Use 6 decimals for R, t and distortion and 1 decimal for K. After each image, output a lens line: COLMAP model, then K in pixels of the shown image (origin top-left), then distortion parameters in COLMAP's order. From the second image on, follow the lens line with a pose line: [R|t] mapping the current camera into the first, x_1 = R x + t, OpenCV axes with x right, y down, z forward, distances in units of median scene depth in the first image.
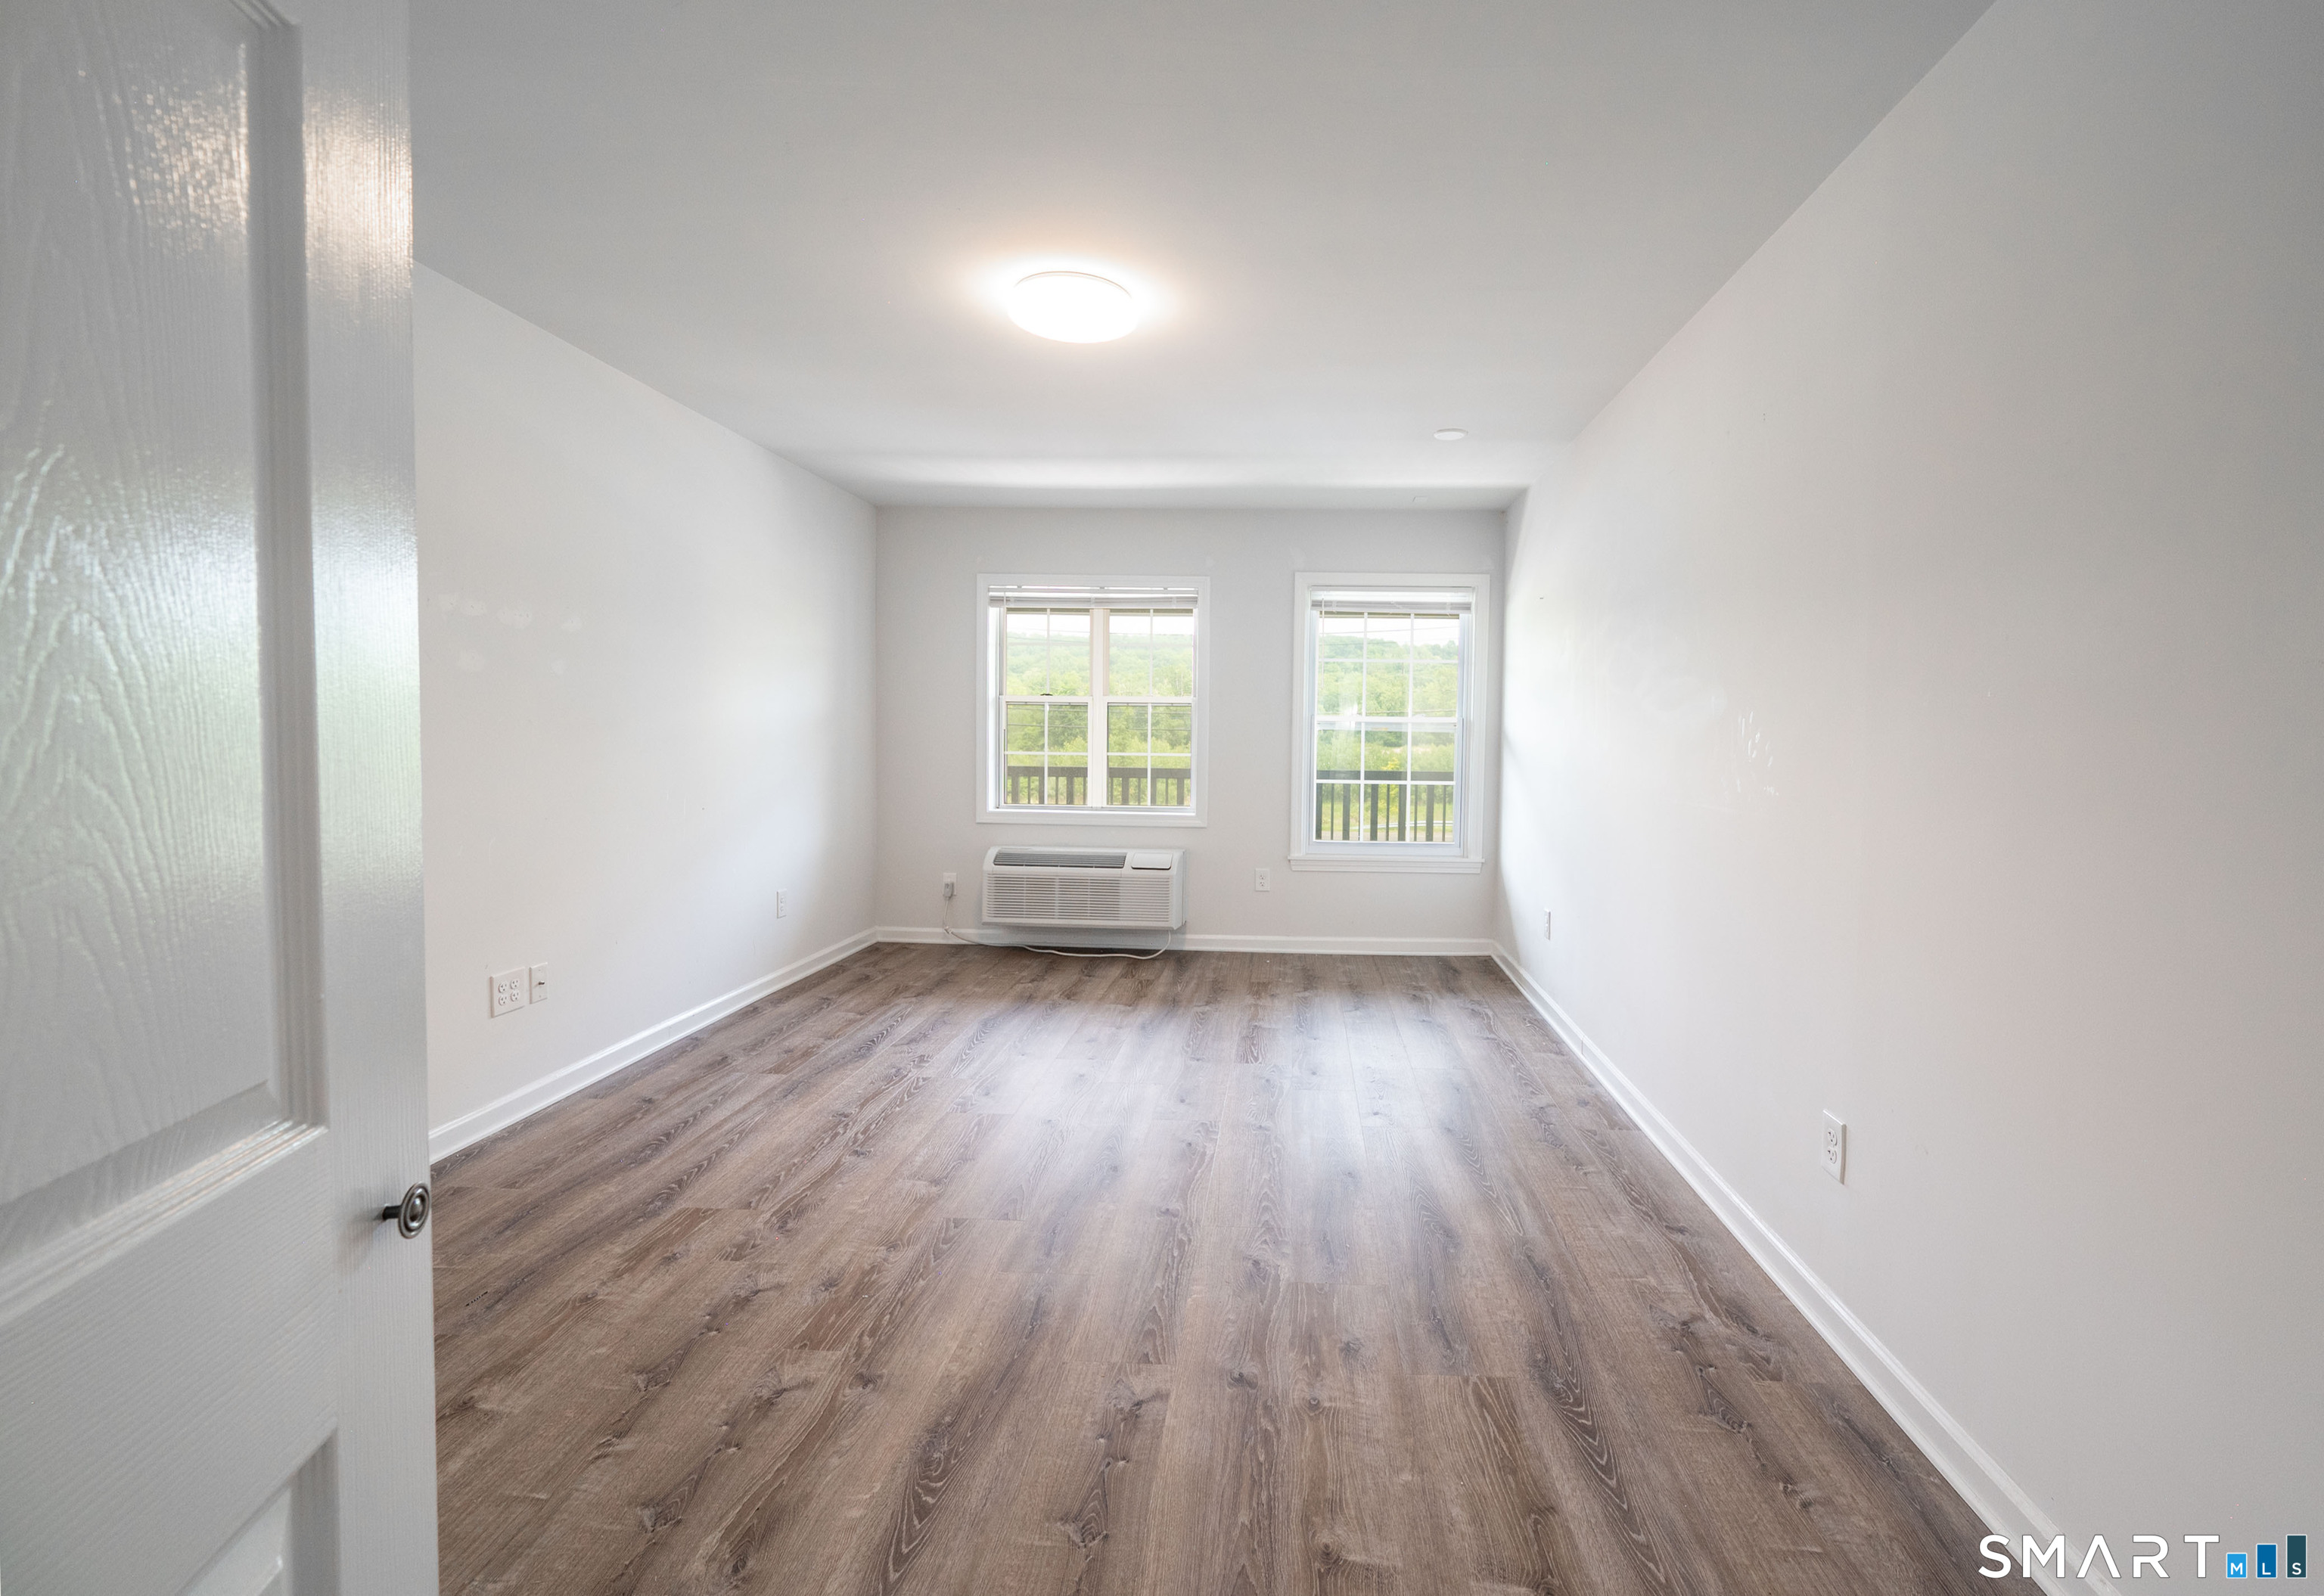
lens RADIAL K [[975.9, 0, 1259.2], [0, 975.9, 778.3], [0, 0, 1]] dist [-0.003035, -0.000146]
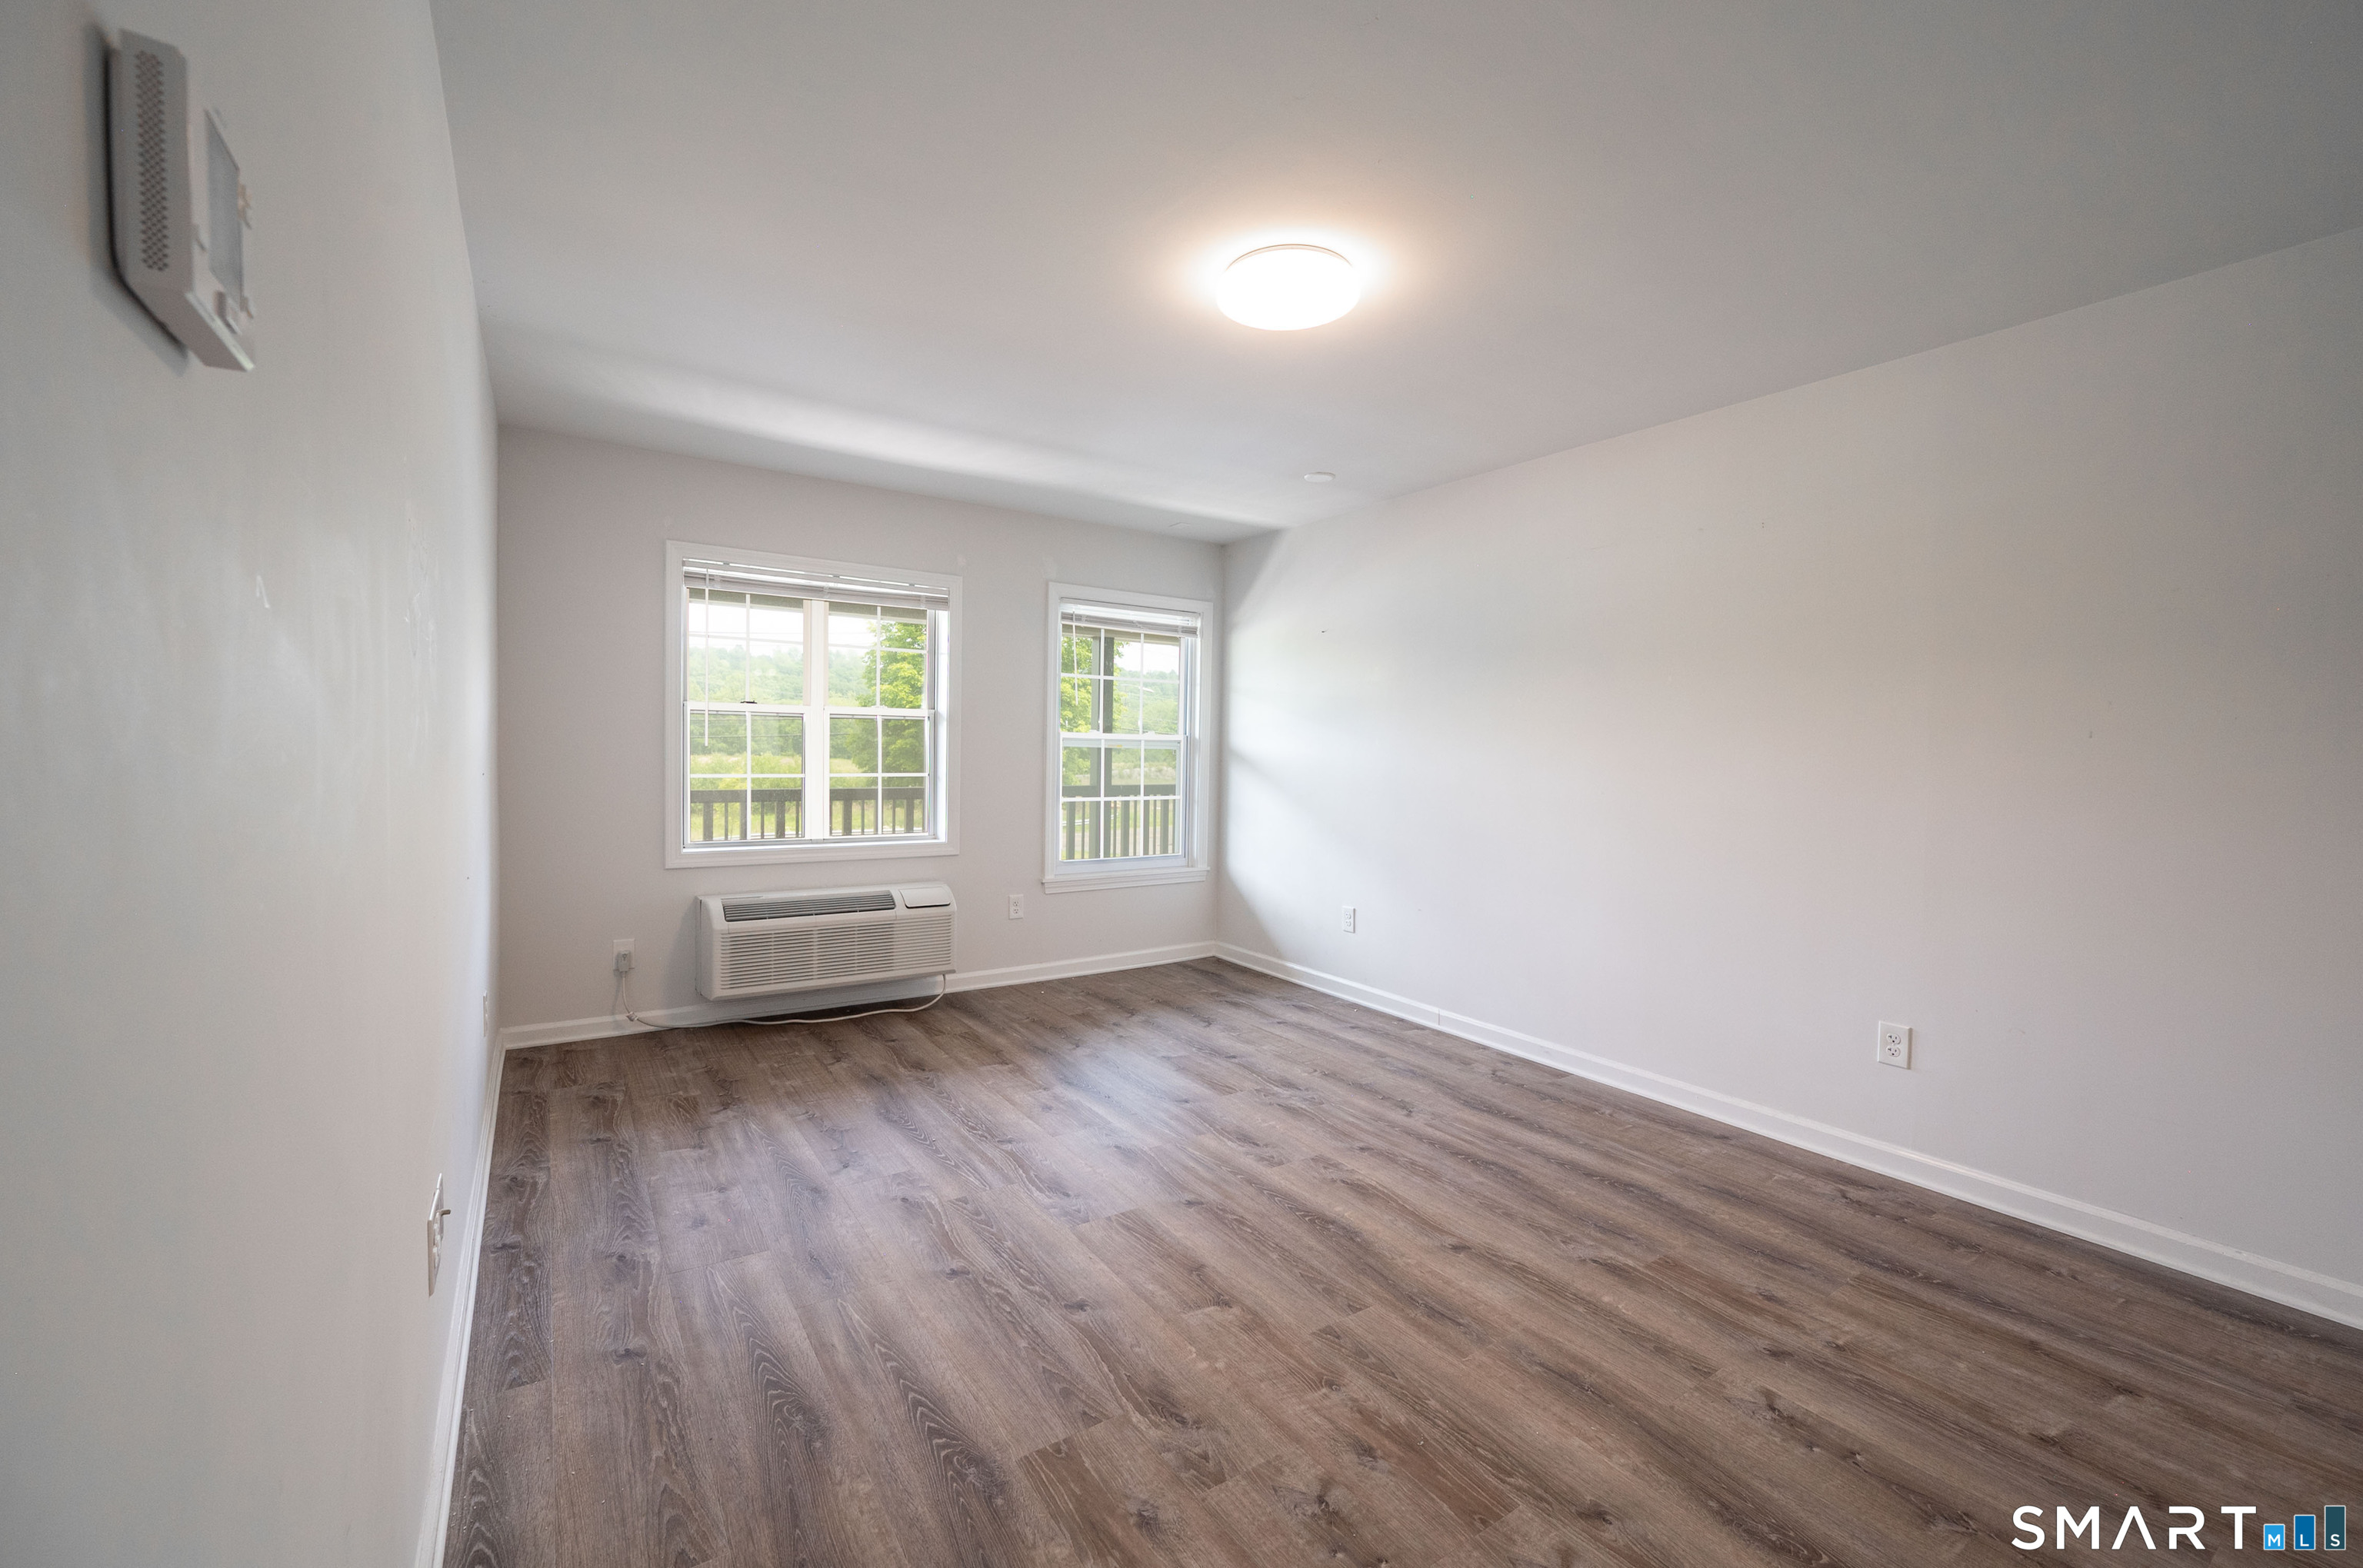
lens RADIAL K [[937.4, 0, 1181.5], [0, 937.4, 784.0], [0, 0, 1]] dist [-0.001745, -0.000268]
pose [[0.812745, -0.023304, 0.582153, -0.797576], [0.023584, 0.999697, 0.007093, -0.033402], [-0.582142, 0.007964, 0.813048, 0.360724]]
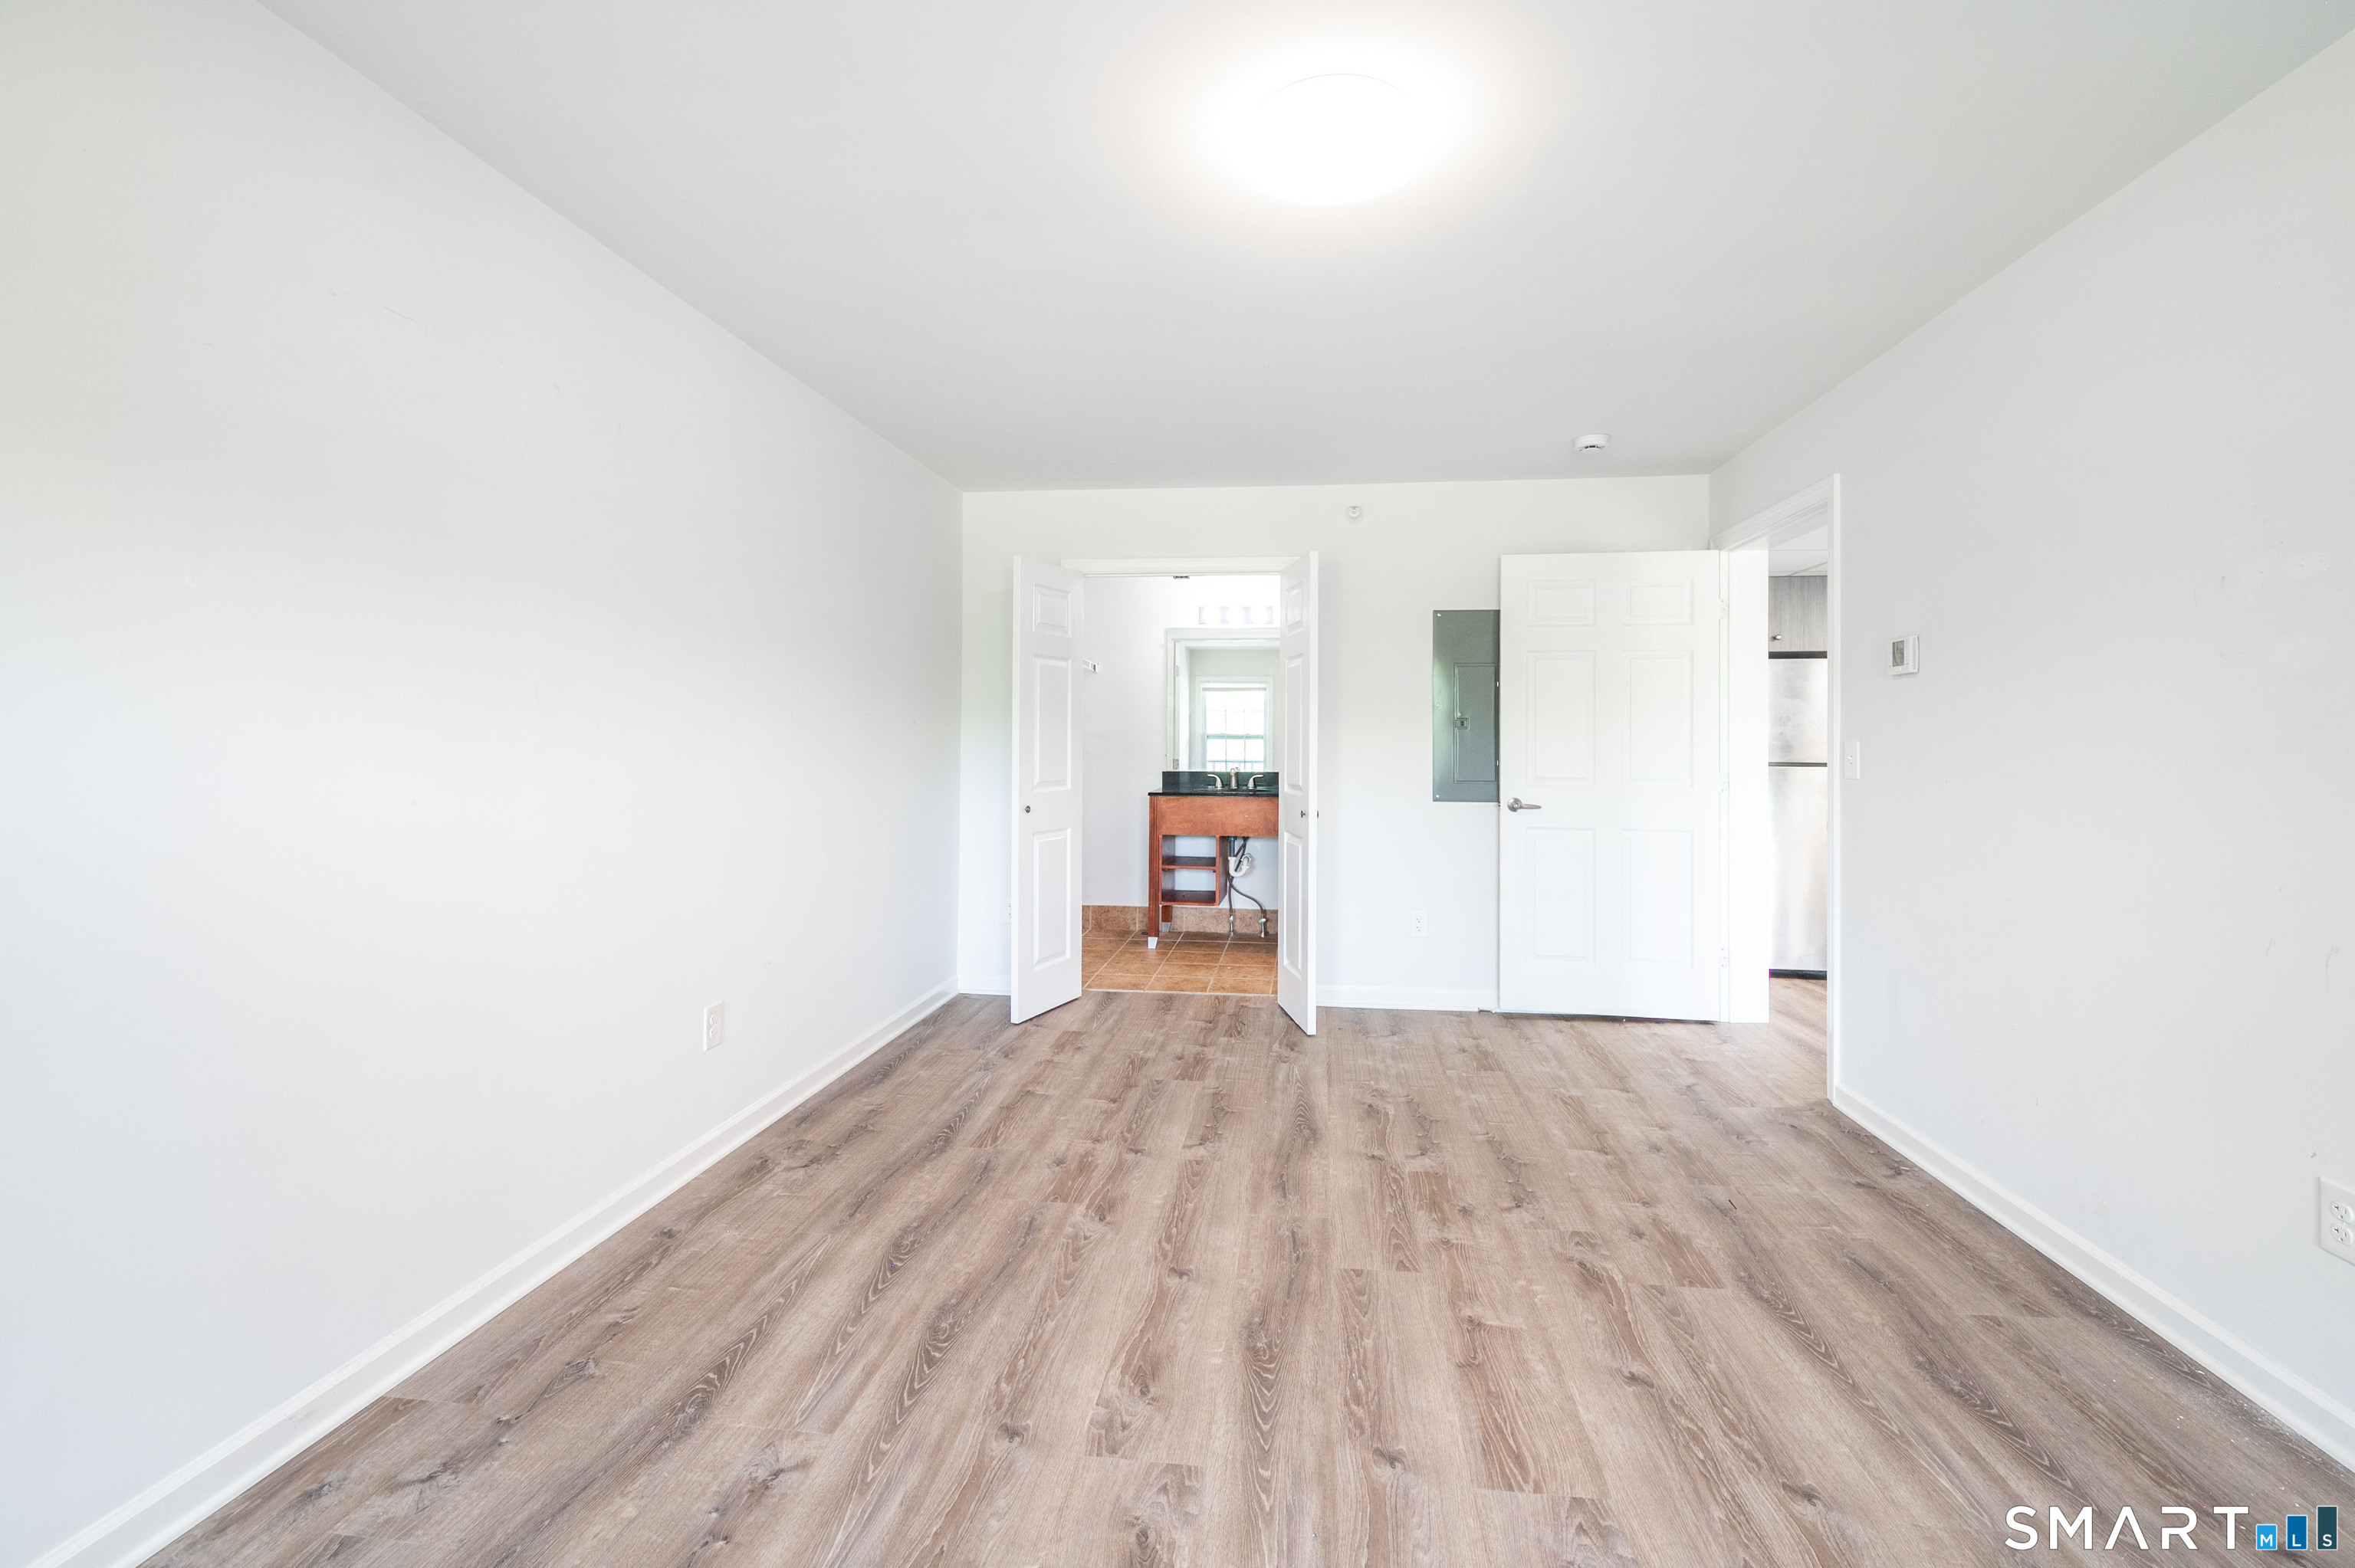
lens RADIAL K [[993.5, 0, 1208.2], [0, 993.5, 730.3], [0, 0, 1]] dist [-0.000872, -0.000648]
pose [[-0.996748, -0.019509, 0.078180, -0.167888], [-0.016631, 0.999166, 0.037301, -0.084282], [-0.078842, 0.035880, -0.996241, 1.756908]]
